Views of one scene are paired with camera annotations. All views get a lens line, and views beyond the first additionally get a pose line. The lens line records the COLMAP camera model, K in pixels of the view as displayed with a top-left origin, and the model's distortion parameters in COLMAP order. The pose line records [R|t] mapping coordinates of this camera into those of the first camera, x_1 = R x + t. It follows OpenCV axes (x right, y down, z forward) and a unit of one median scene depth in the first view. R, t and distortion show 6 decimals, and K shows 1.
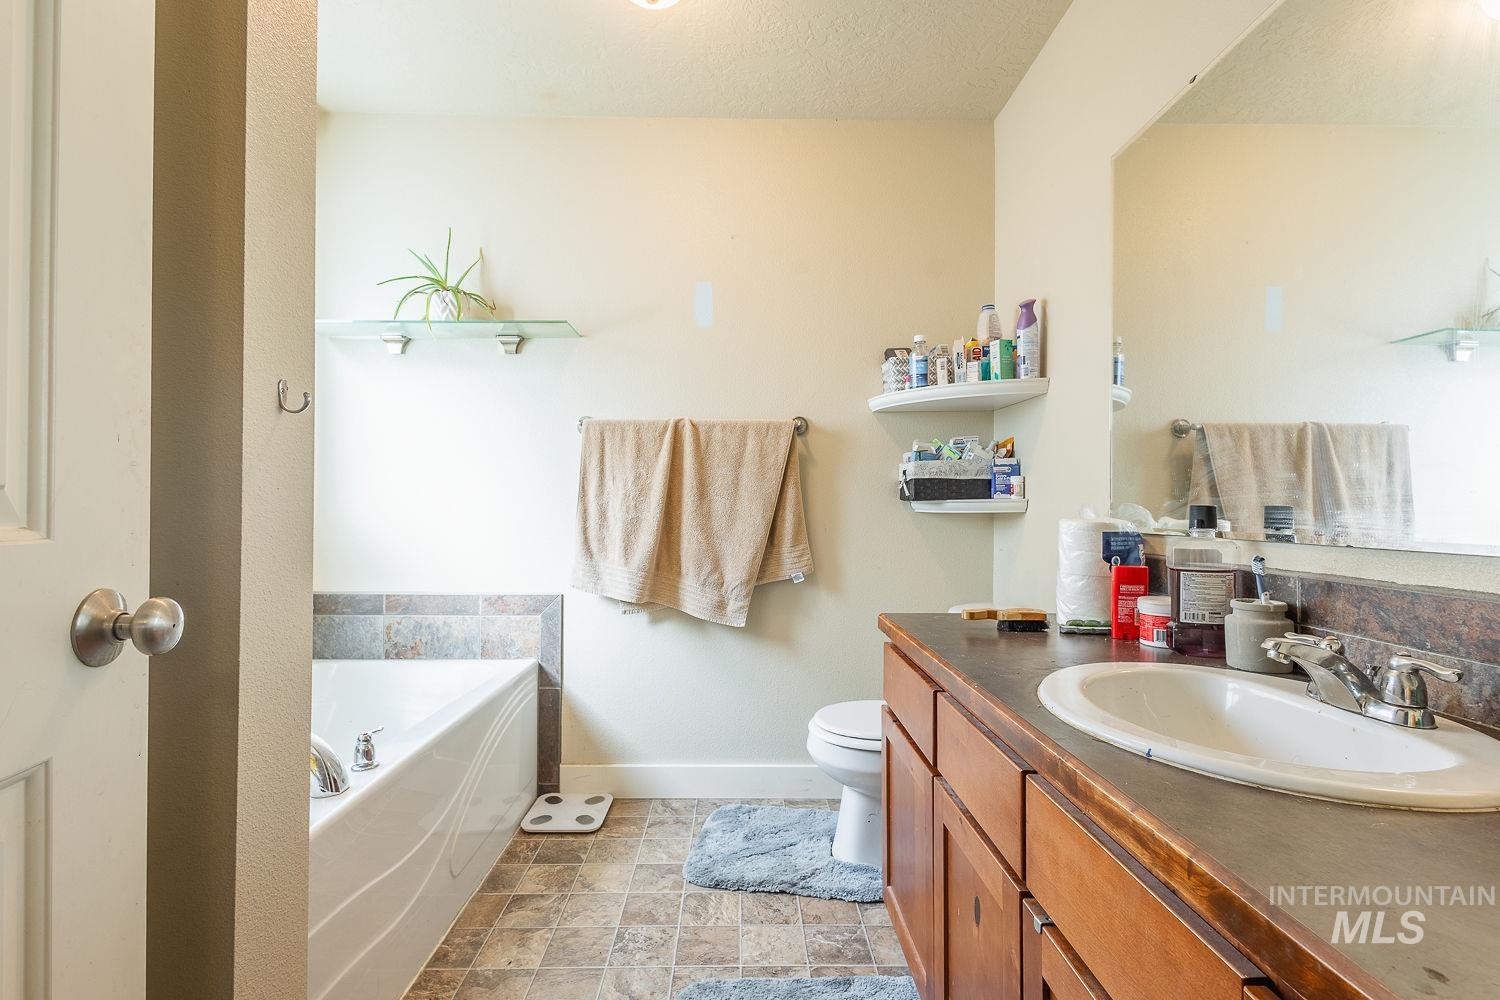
lens RADIAL K [[695.8, 0, 750.0], [0, 695.8, 500.0], [0, 0, 1]] dist [0.002979, -0.000455]
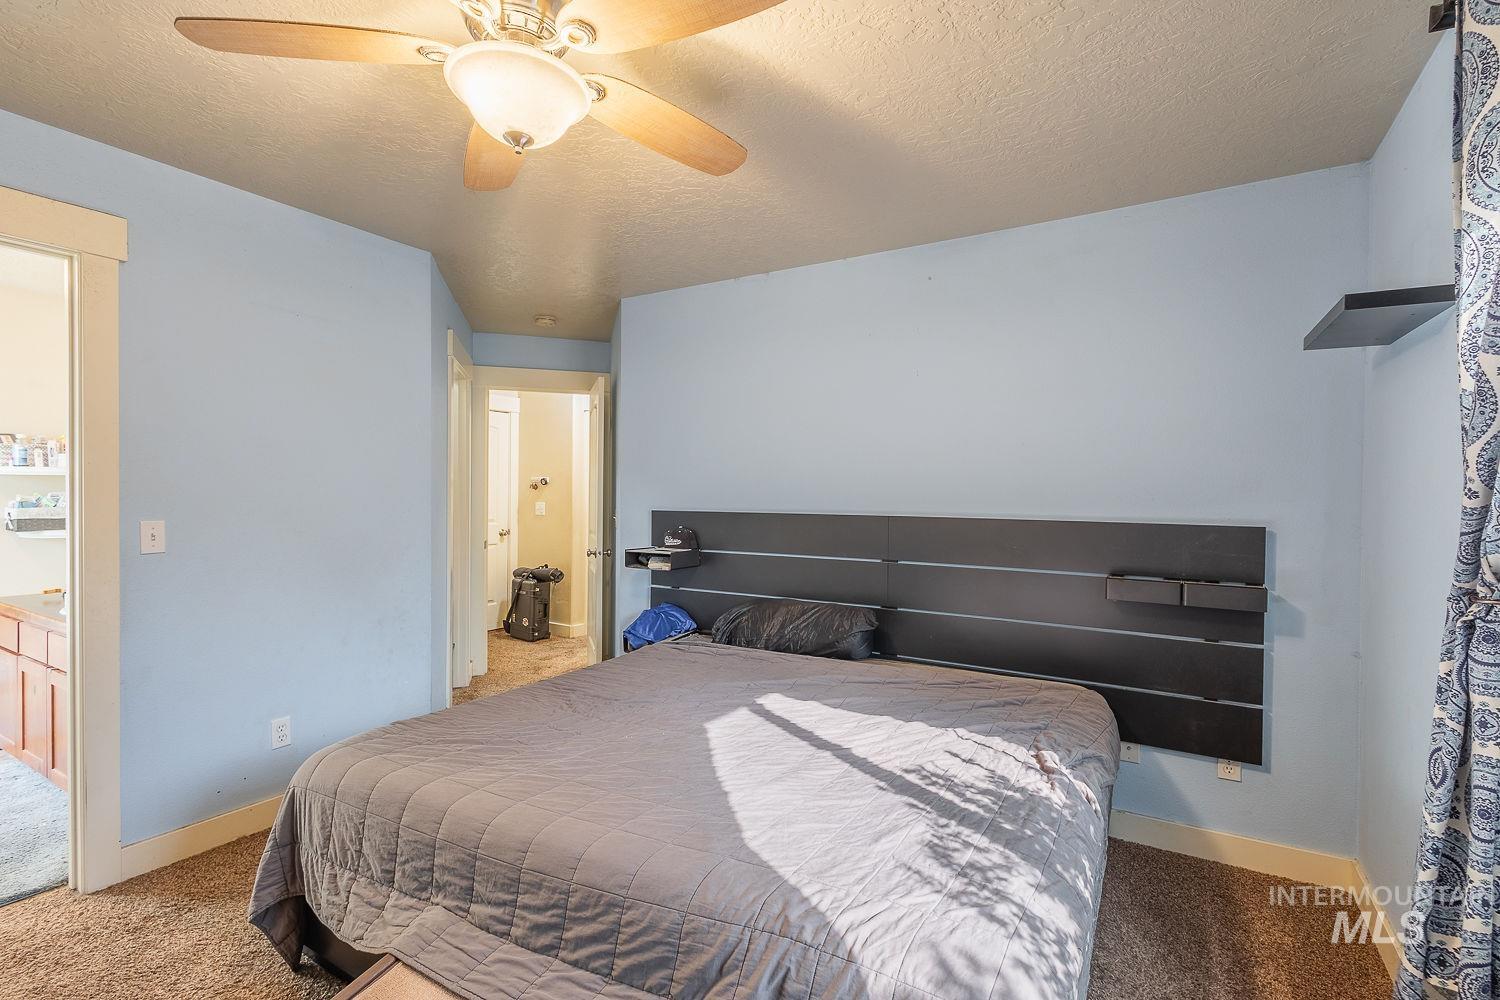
lens RADIAL K [[695.8, 0, 750.0], [0, 695.8, 500.0], [0, 0, 1]] dist [0.002979, -0.000455]
pose [[0.528220, -0.003874, 0.849099, -0.253858], [-0.021569, 0.999606, 0.017978, -0.143566], [-0.848834, -0.027811, 0.527928, -1.364612]]
